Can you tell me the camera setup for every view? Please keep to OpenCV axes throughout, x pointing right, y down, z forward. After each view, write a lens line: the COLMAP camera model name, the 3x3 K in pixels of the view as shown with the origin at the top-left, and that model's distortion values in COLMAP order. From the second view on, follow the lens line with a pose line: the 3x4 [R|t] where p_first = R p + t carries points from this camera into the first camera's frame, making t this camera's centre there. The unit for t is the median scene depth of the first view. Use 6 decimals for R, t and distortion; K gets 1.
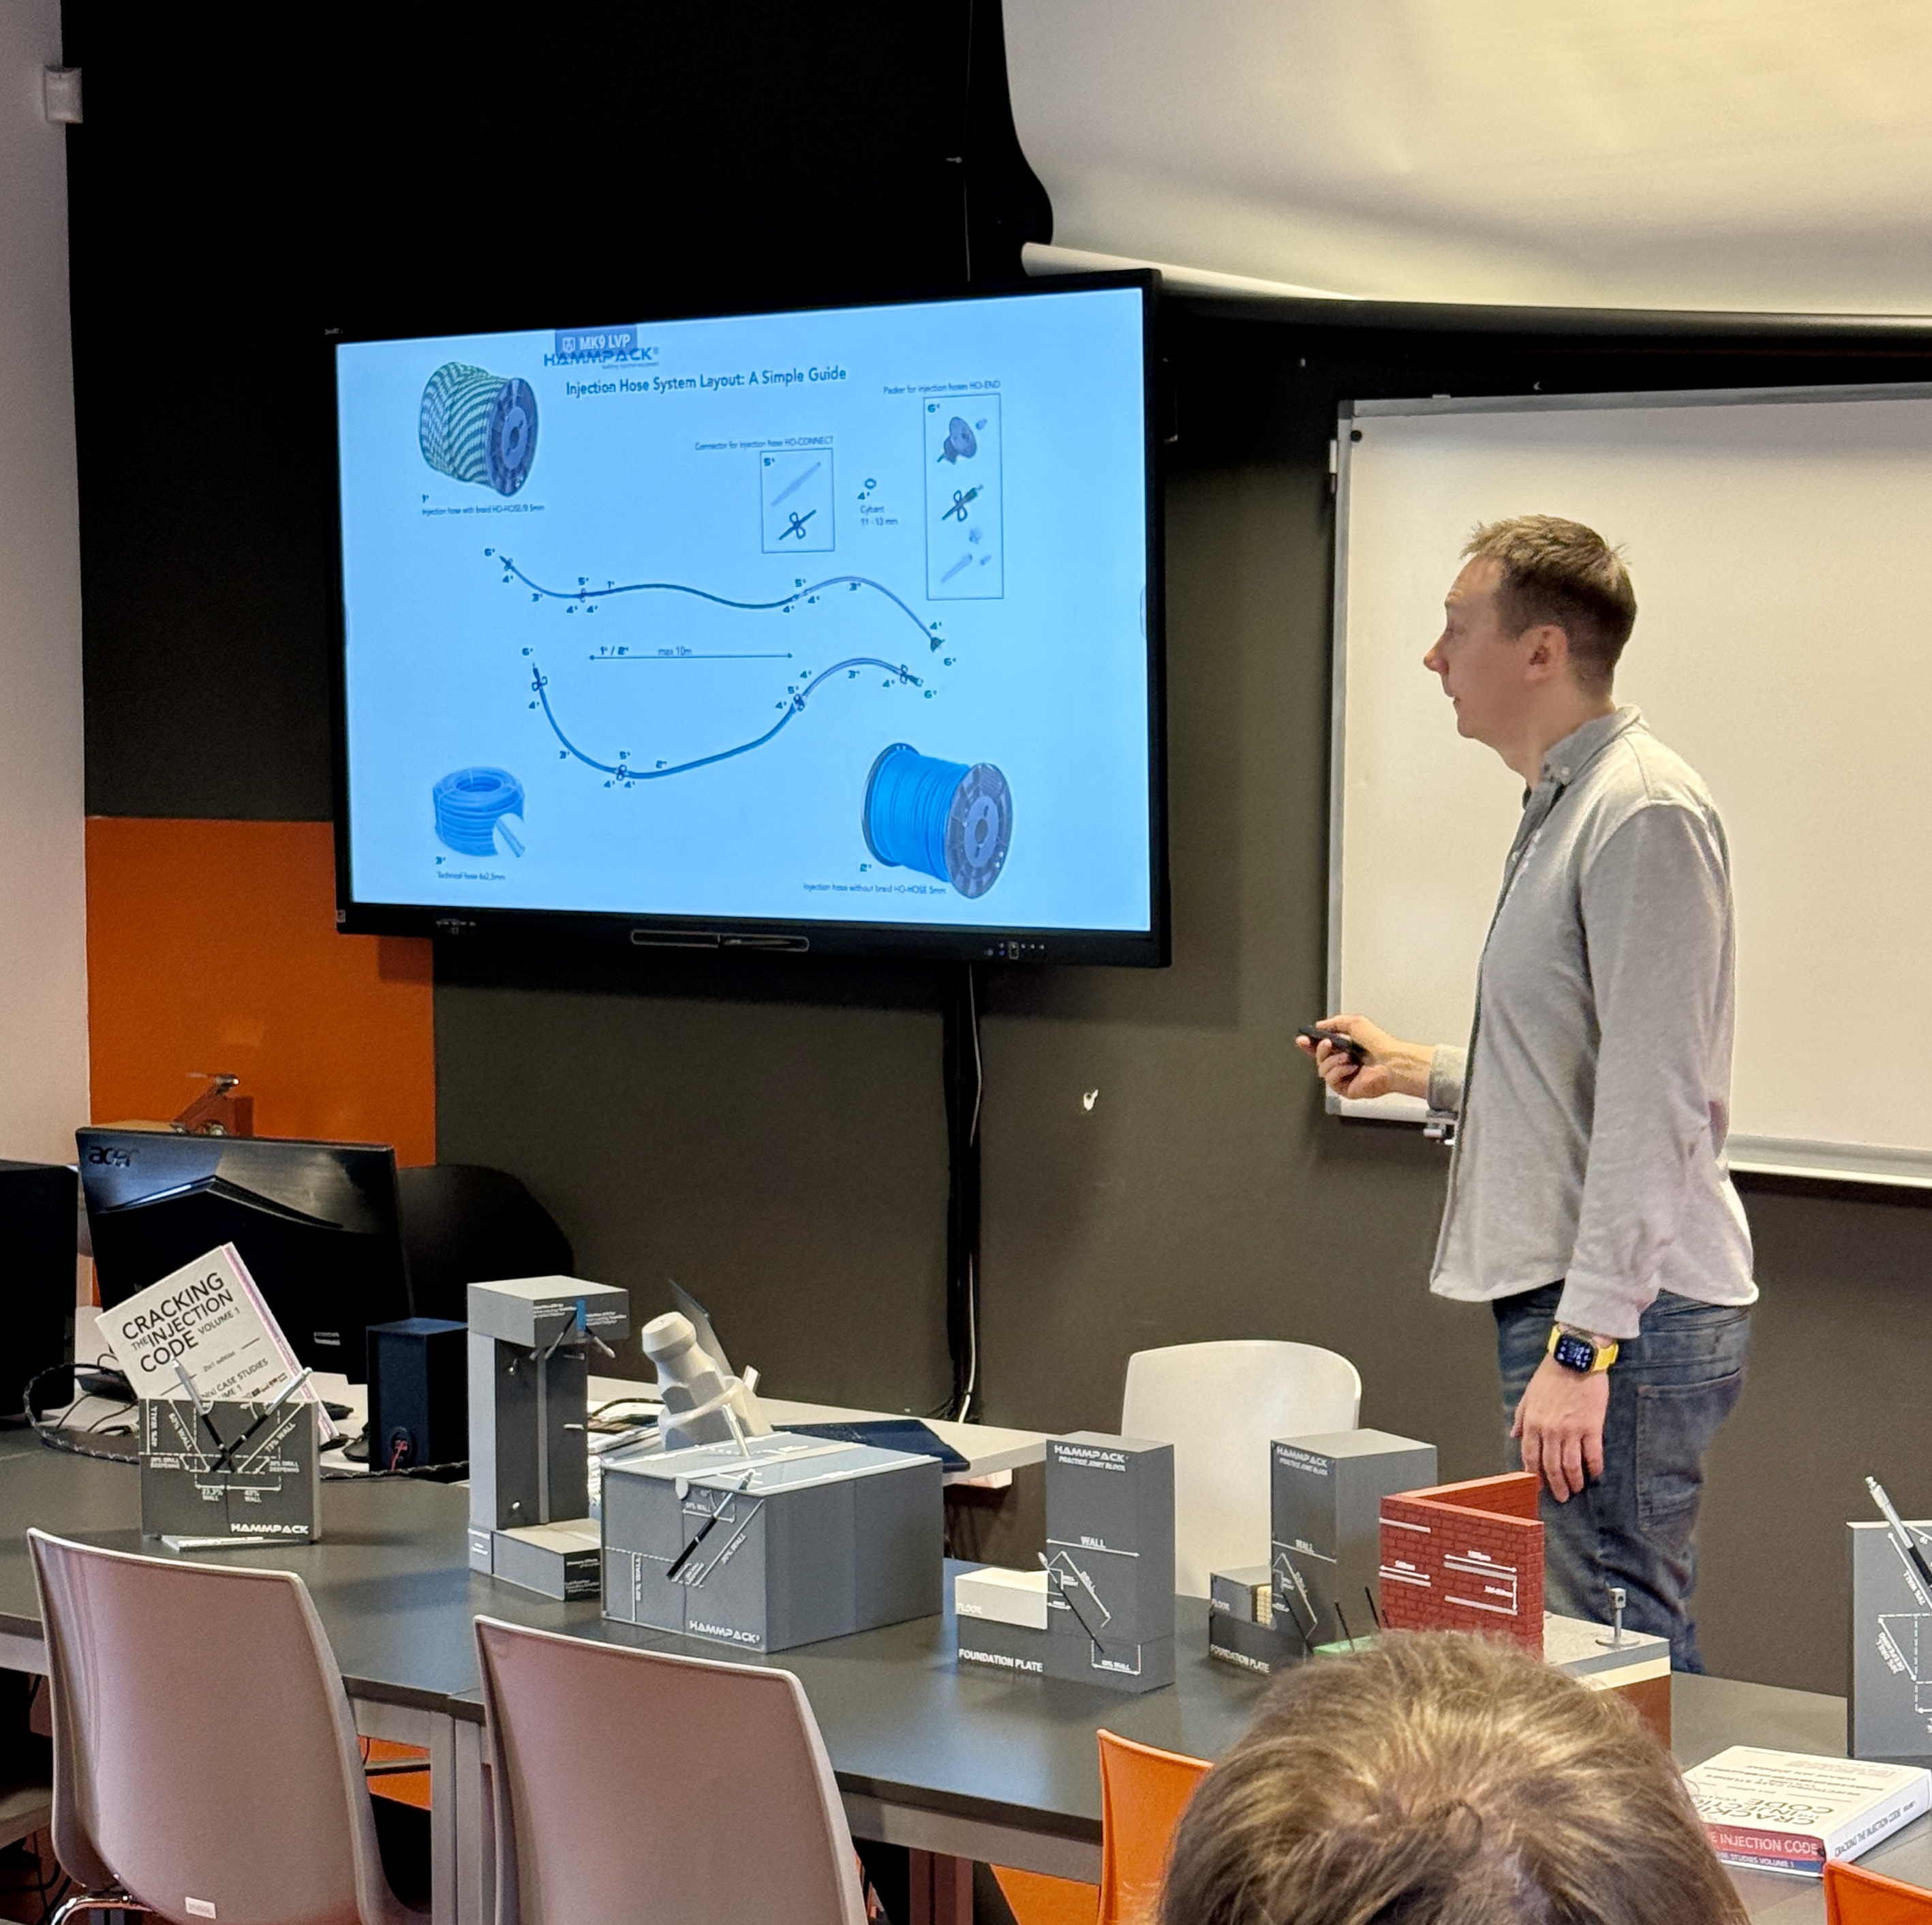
lens RADIAL K [[4293.0, 0, 958.7], [0, 4293.0, 968.2], [0, 0, 1]] dist [0.097539, 0.000000]
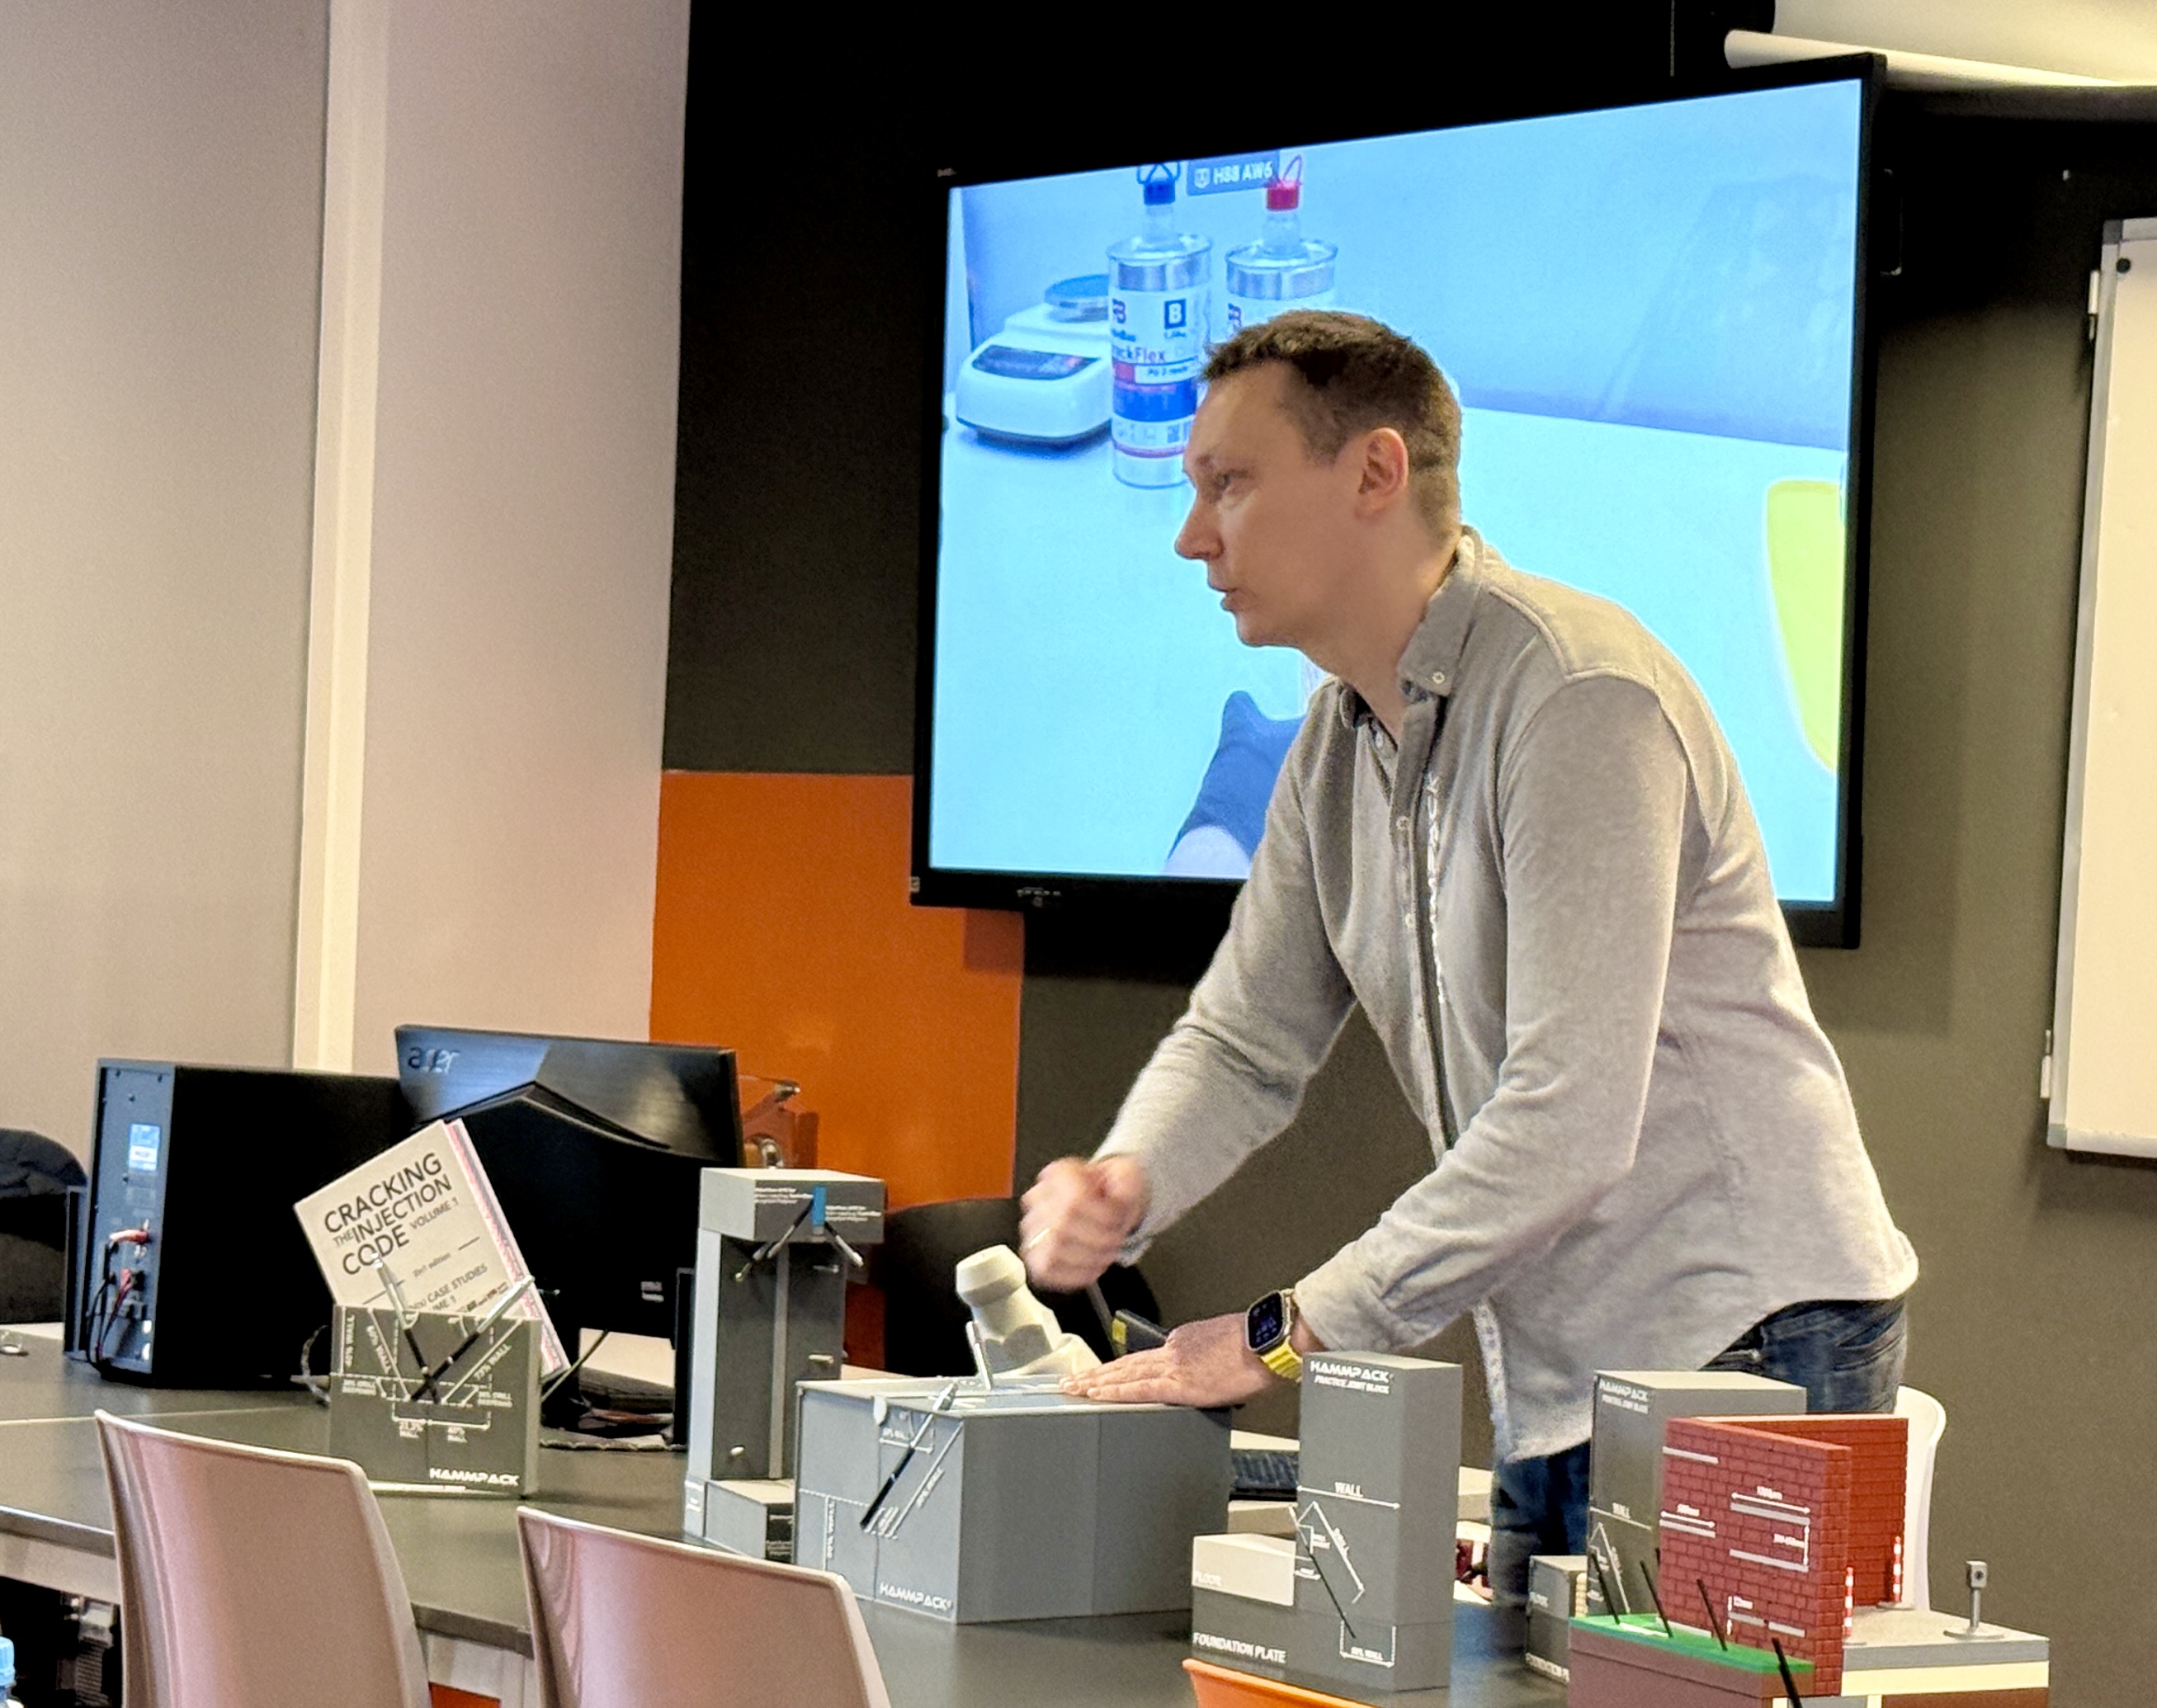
lens RADIAL K [[5173.0, 0, 1091.8], [0, 5173.0, 849.2], [0, 0, 1]] dist [0.084299, 0.000000]
pose [[0.976660, 0.043151, -0.210412, 0.150088], [-0.059052, 0.995806, -0.069879, 0.075786], [0.206514, 0.080673, 0.975112, 0.082015]]
